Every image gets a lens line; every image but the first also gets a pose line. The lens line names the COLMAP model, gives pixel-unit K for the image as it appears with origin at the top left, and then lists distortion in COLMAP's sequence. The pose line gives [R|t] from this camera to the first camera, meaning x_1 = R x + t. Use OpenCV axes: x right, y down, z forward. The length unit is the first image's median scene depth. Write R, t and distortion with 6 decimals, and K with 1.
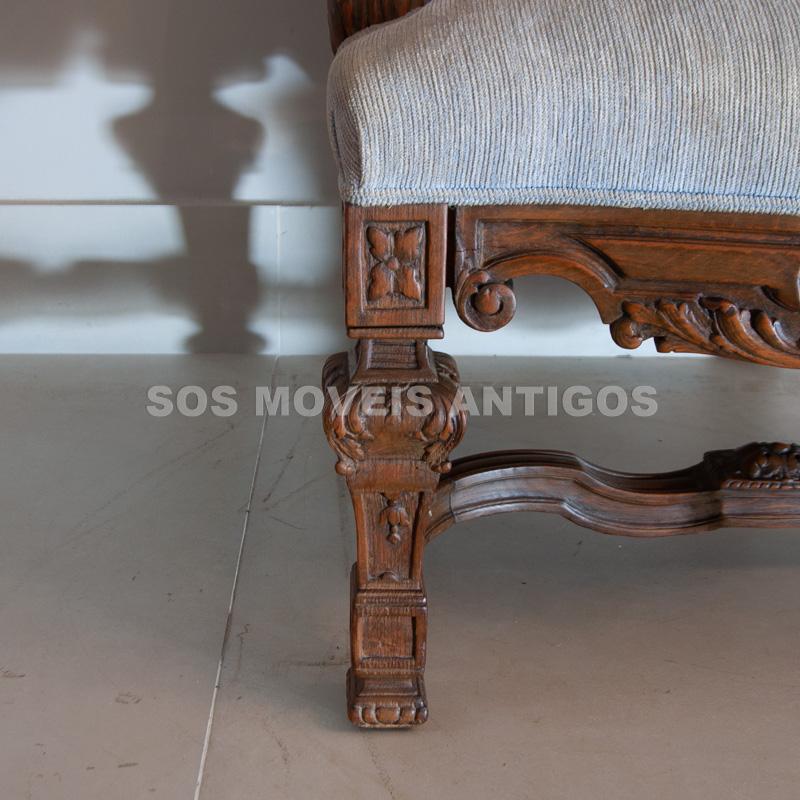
lens RADIAL K [[1502.8, 0, 400.8], [0, 1502.8, 311.5], [0, 0, 1]] dist [-0.129053, 0.067231]
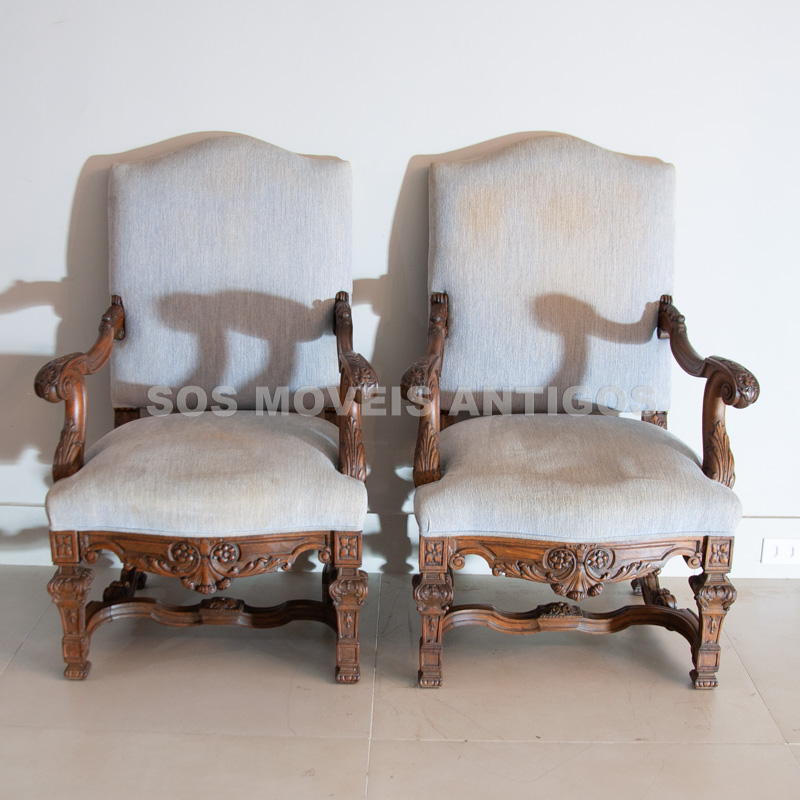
lens RADIAL K [[1172.1, 0, 369.9], [0, 1172.1, 400.6], [0, 0, 1]] dist [-0.150458, -0.021558]
pose [[0.998088, 0.001070, -0.061793, 0.883980], [-0.005329, 0.997617, -0.068792, -0.188388], [0.061572, 0.068990, 0.995715, -1.730652]]
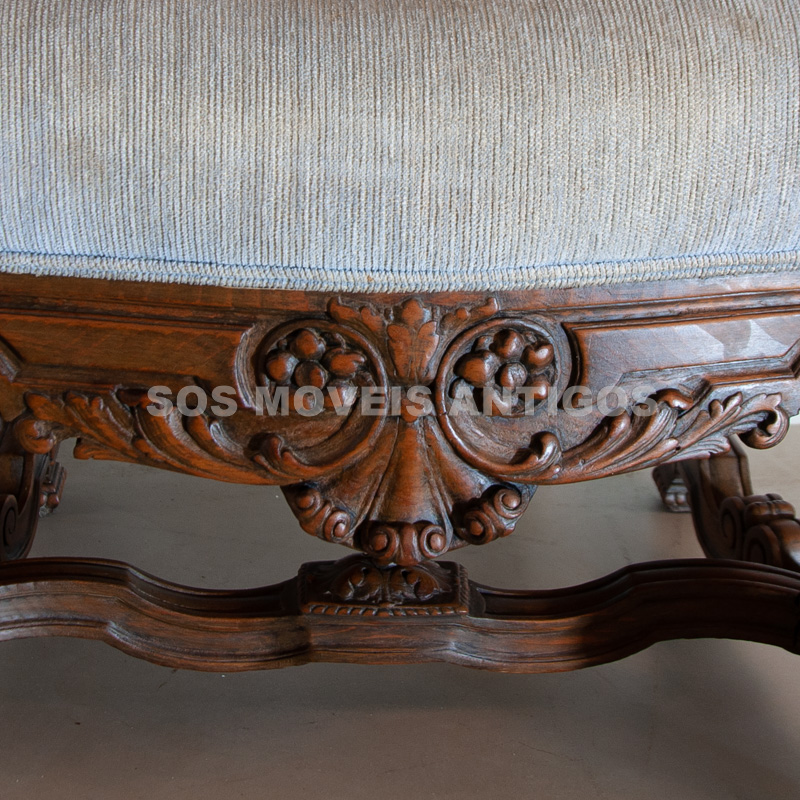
lens RADIAL K [[1714.0, 0, 400.2], [0, 1714.0, 151.6], [0, 0, 1]] dist [-0.147483, 0.008072]
pose [[0.999896, 0.003631, -0.013938, 0.343941], [-0.004990, 0.995095, -0.098798, -0.043778], [0.013511, 0.098857, 0.995010, 0.111057]]
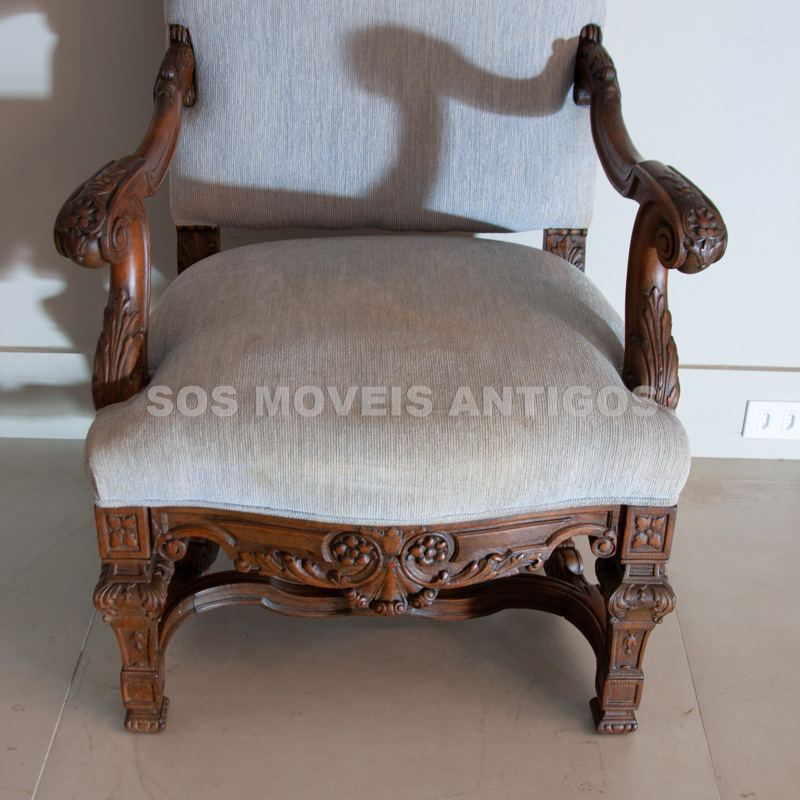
lens RADIAL K [[1322.0, 0, 395.9], [0, 1322.0, 386.2], [0, 0, 1]] dist [-0.165814, 0.114393]
pose [[0.999384, 0.021588, -0.027670, 0.384776], [-0.016191, 0.983121, 0.182236, -0.518852], [0.031137, -0.181676, 0.982865, -0.625423]]
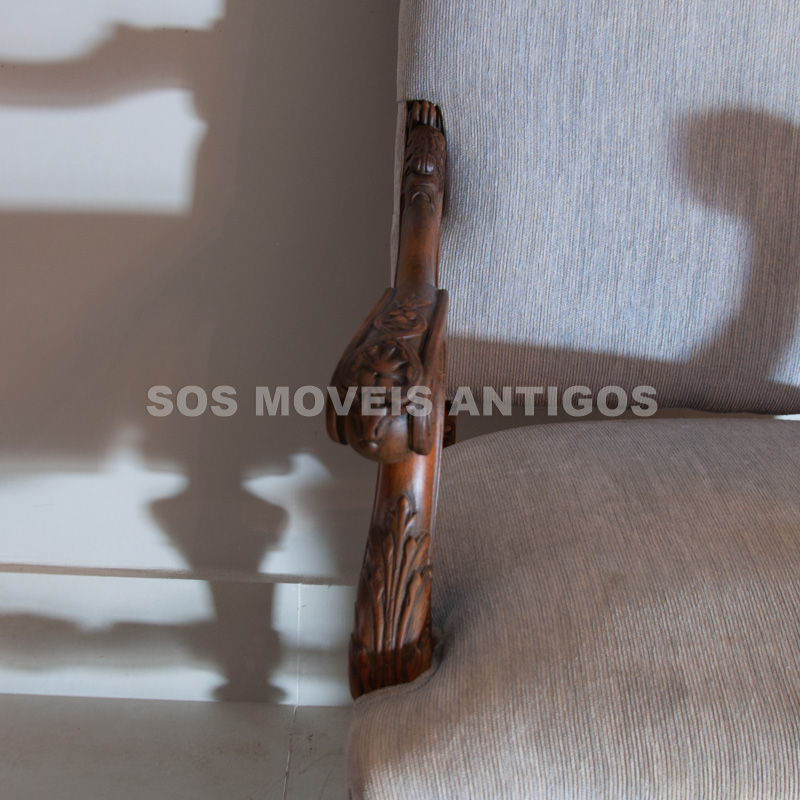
lens RADIAL K [[1444.3, 0, 400.0], [0, 1444.3, 400.0], [0, 0, 1]] dist [-0.124913, 0.041867]
pose [[0.999486, 0.031197, -0.007353, -0.007265], [-0.030772, 0.998162, 0.052206, -0.464190], [0.008969, -0.051953, 0.998609, -0.091340]]
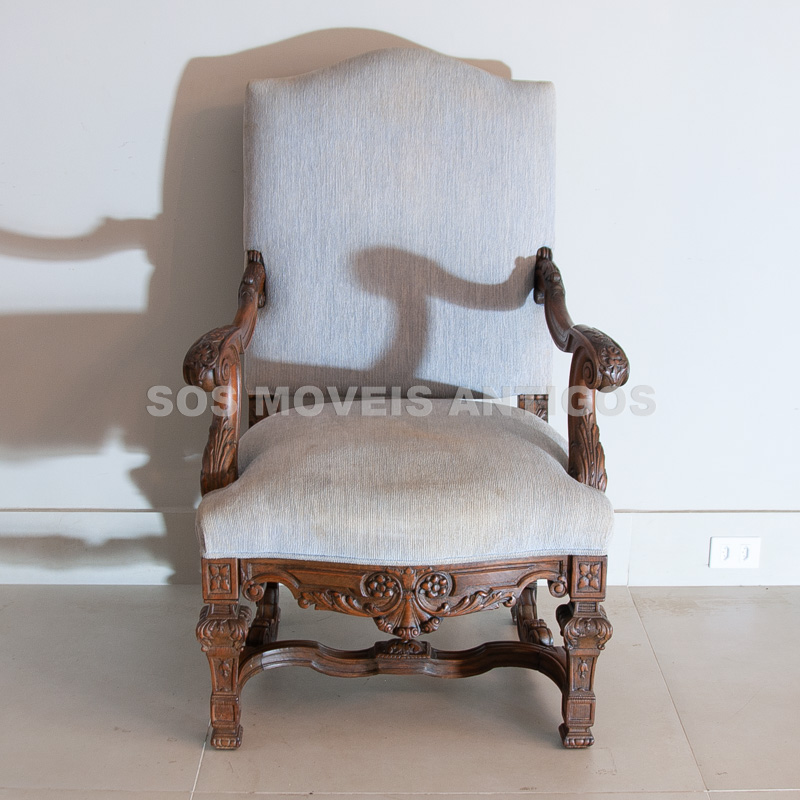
lens RADIAL K [[1421.0, 0, 401.2], [0, 1421.0, 359.9], [0, 0, 1]] dist [-0.175398, 0.078690]
pose [[0.999379, 0.001170, -0.035226, 0.413848], [-0.003857, 0.997077, -0.076308, -0.229957], [0.035034, 0.076396, 0.996462, -1.599625]]
